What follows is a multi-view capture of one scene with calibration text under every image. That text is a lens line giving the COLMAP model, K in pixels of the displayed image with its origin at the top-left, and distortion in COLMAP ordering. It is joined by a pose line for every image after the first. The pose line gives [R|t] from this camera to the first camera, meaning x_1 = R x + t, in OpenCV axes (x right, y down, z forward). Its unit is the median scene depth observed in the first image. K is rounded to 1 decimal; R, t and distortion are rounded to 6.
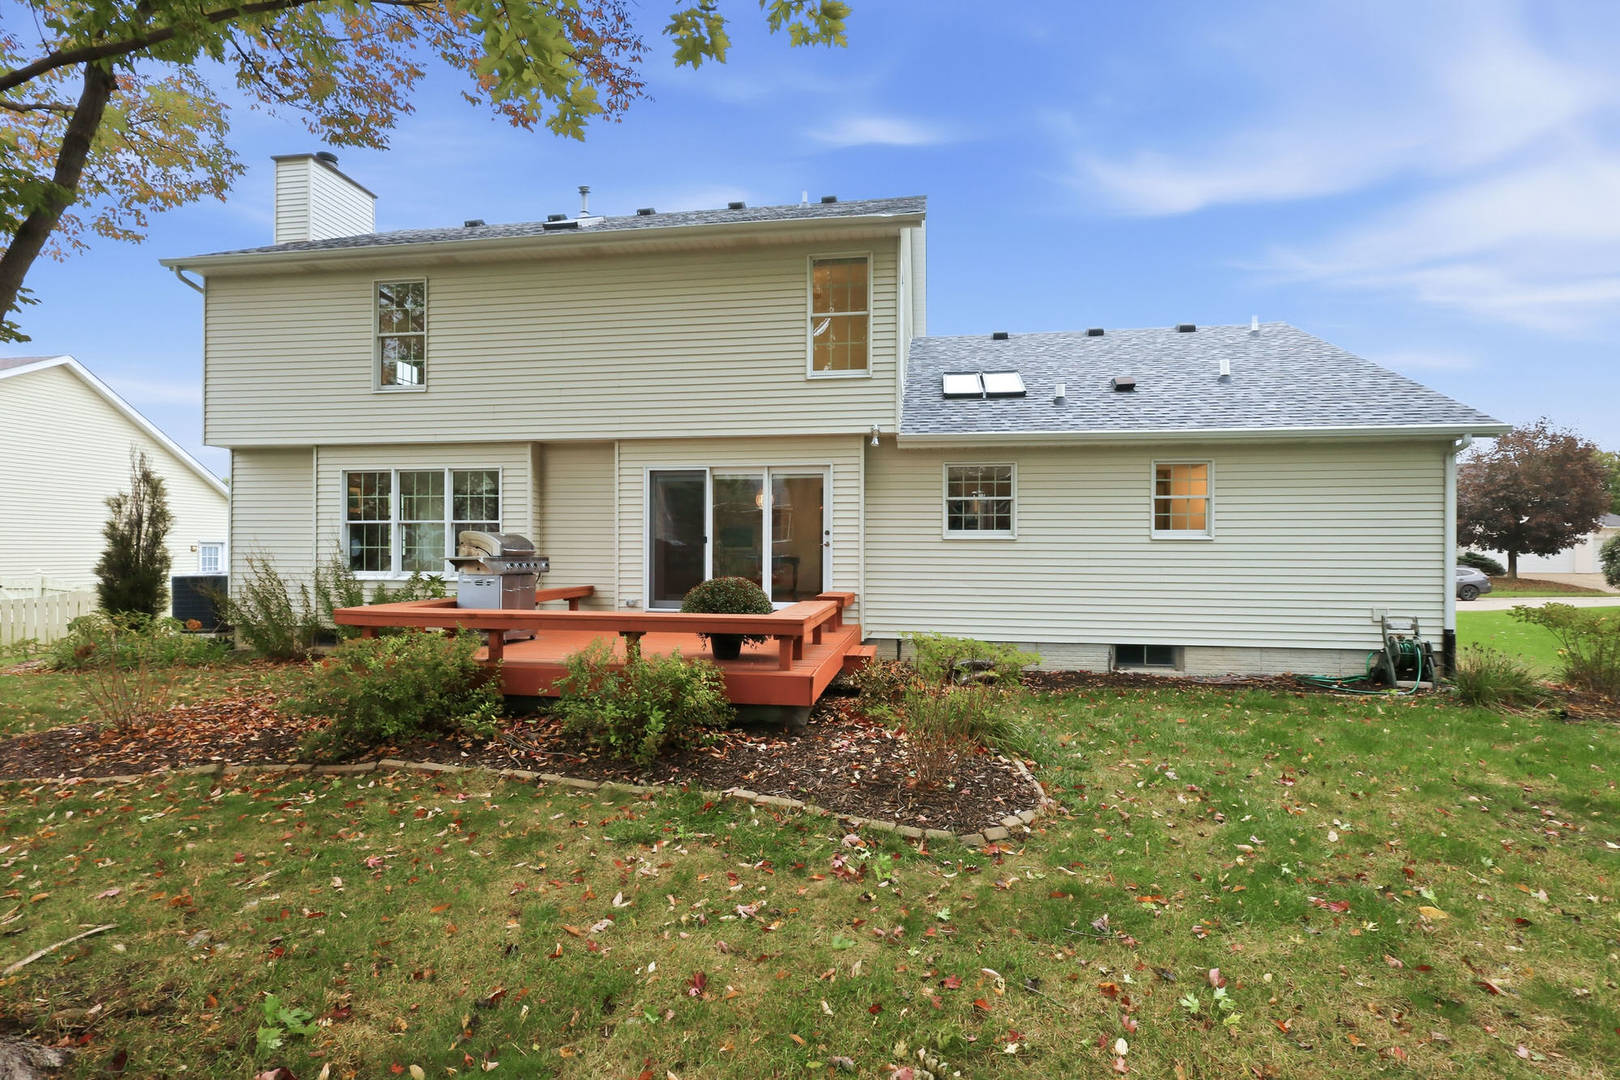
lens RADIAL K [[759.4, 0, 809.7], [0, 759.4, 541.5], [0, 0, 1]] dist [0.003741, 0.000112]
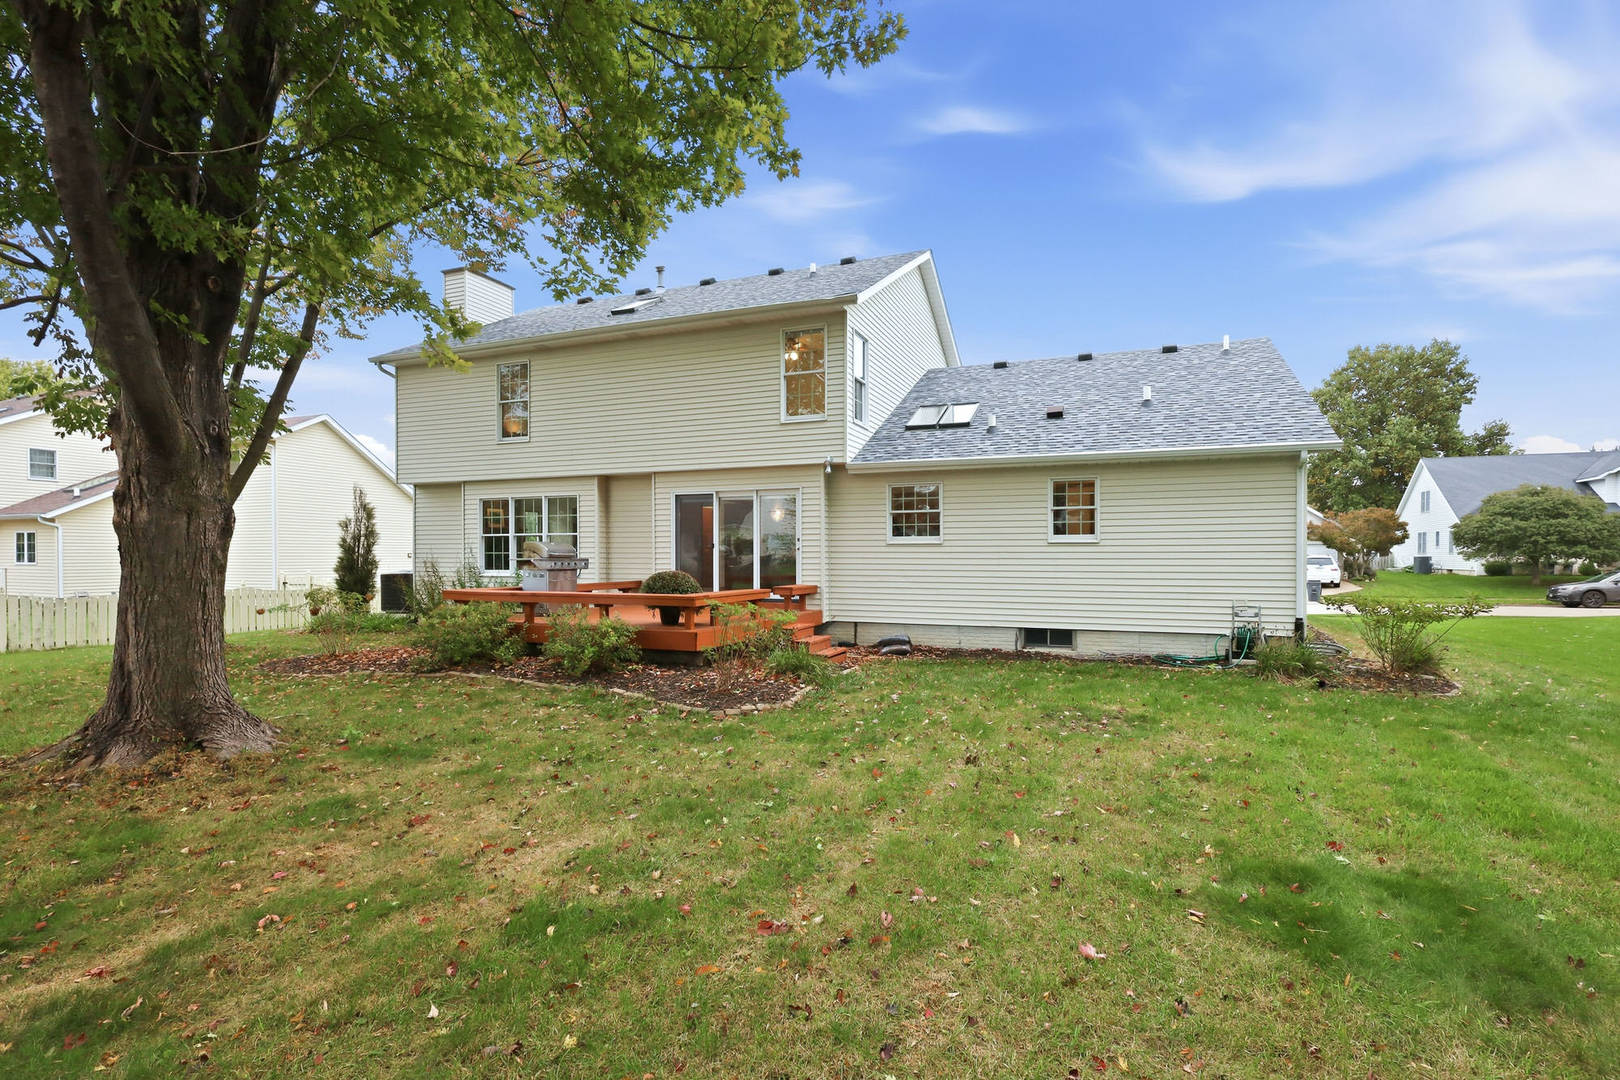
lens RADIAL K [[759.4, 0, 799.0], [0, 759.4, 550.3], [0, 0, 1]] dist [0.003741, 0.000112]
pose [[0.974063, -0.006715, -0.226175, 0.318000], [0.007948, 0.999958, 0.004544, 0.000645], [0.226135, -0.006224, 0.974076, -0.272338]]
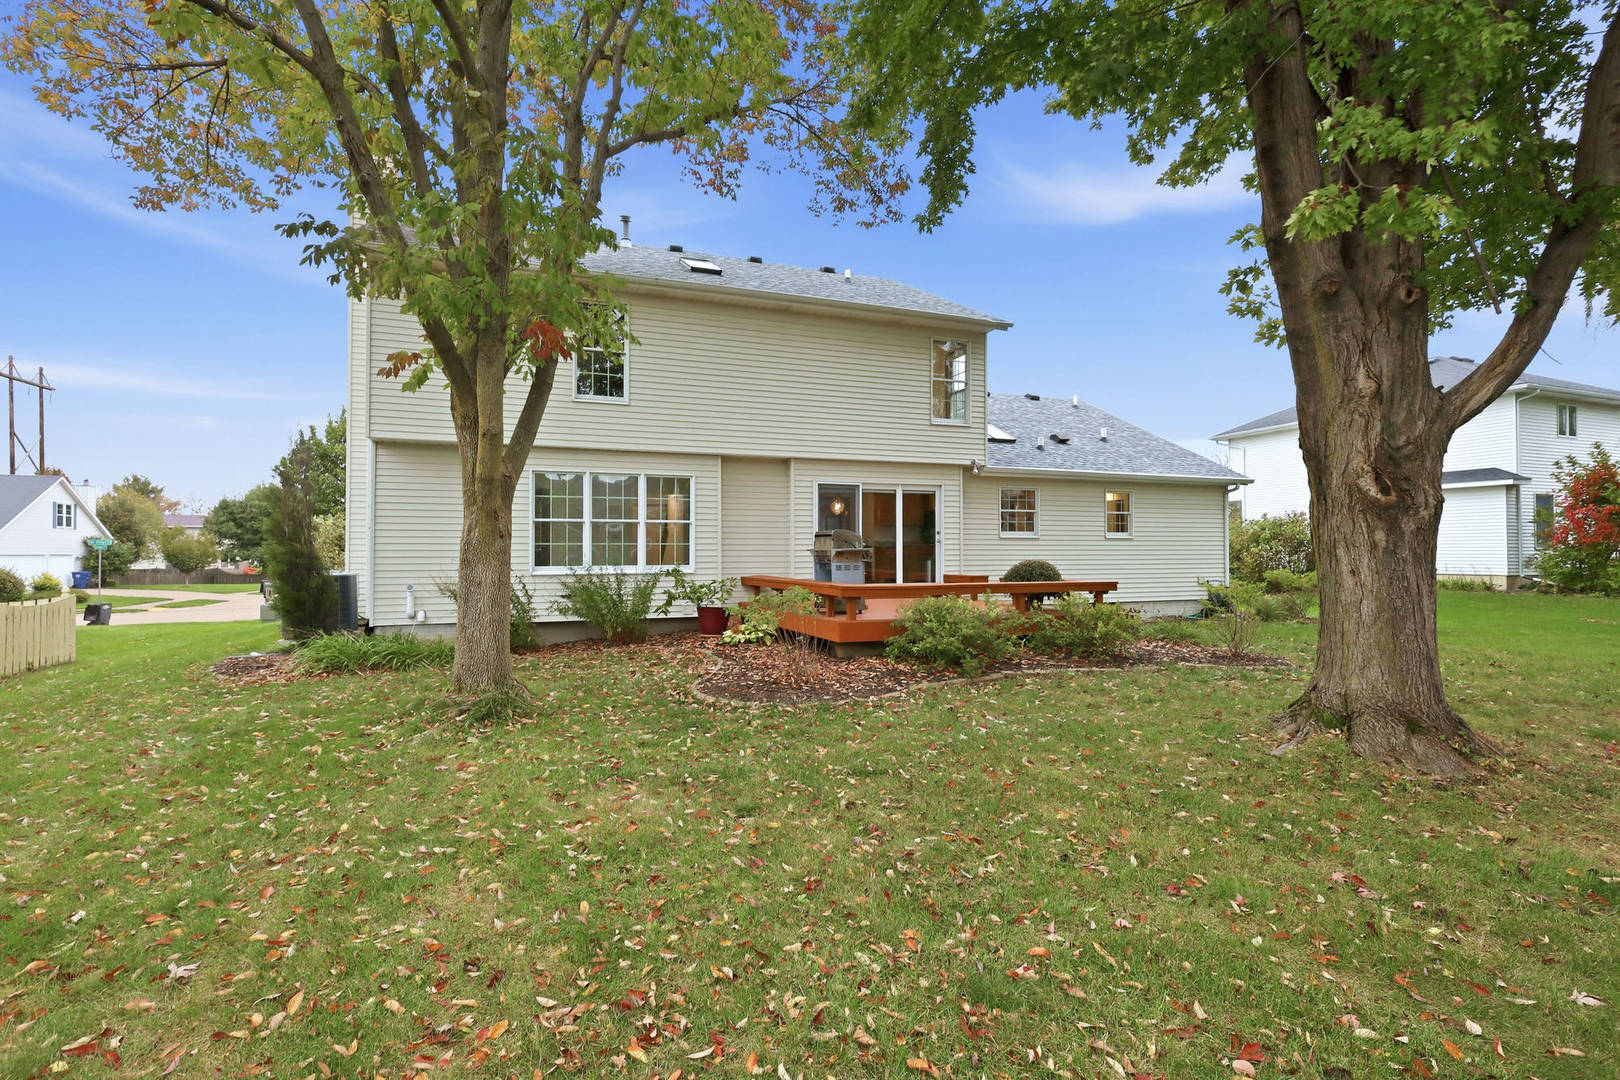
lens RADIAL K [[759.4, 0, 794.3], [0, 759.4, 538.5], [0, 0, 1]] dist [0.003741, 0.000112]
pose [[0.878063, 0.003587, 0.478531, -0.889434], [-0.001451, 0.999987, -0.004832, 0.006576], [-0.478542, 0.003549, 0.878057, -0.119227]]
